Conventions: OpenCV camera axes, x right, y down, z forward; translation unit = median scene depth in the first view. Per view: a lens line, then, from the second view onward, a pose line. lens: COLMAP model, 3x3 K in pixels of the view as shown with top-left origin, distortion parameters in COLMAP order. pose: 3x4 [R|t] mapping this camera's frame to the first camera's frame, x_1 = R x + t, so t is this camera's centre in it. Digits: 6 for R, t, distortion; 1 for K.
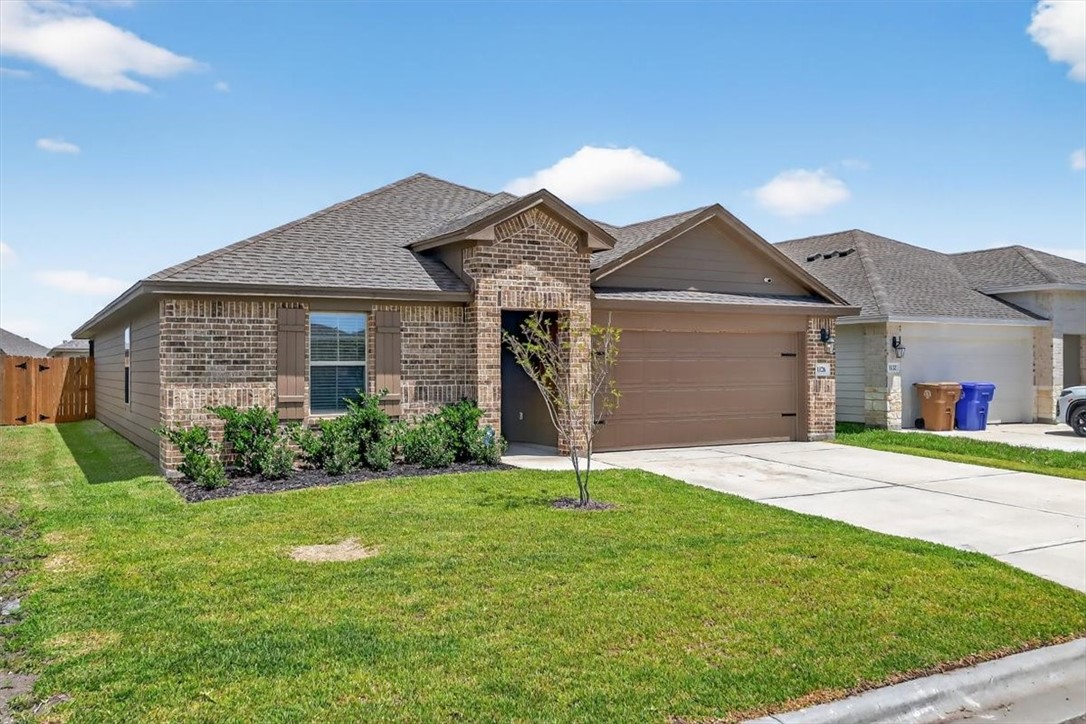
lens RADIAL K [[906.1, 0, 543.0], [0, 906.1, 362.0], [0, 0, 1]] dist [0.000196, -0.000030]
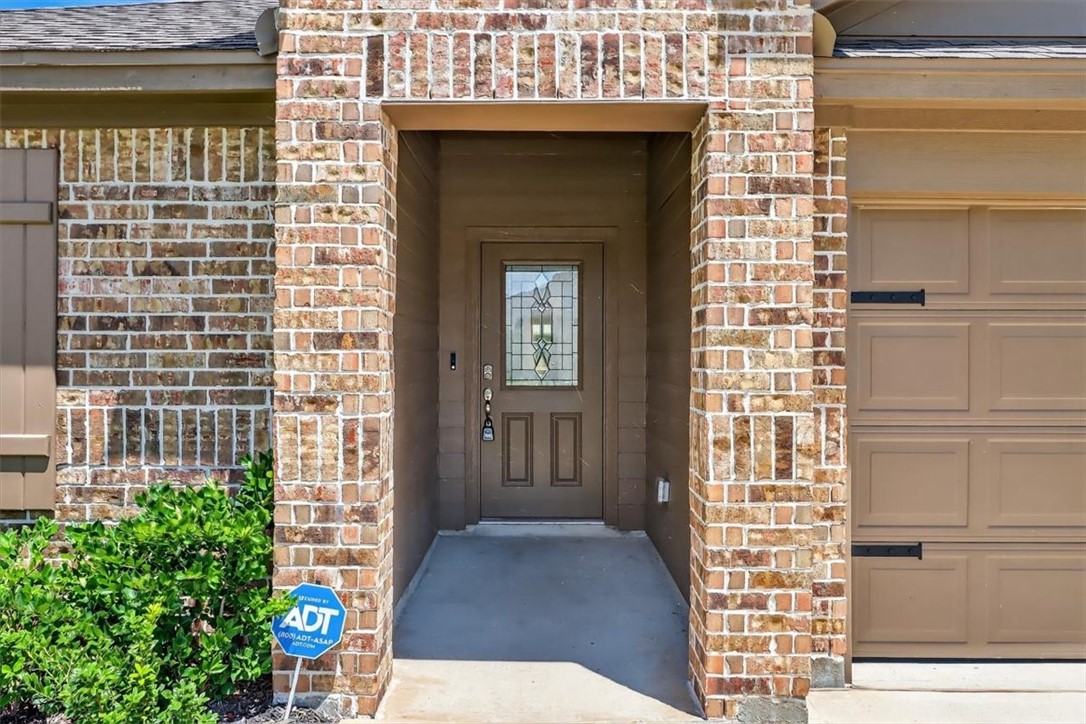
lens RADIAL K [[842.2, 0, 543.0], [0, 842.2, 362.0], [0, 0, 1]] dist [-0.003670, -0.001104]
pose [[0.866292, 0.009870, -0.499440, 0.108603], [-0.003543, 0.999901, 0.013615, 0.007823], [0.499525, -0.010025, 0.866241, 0.829039]]
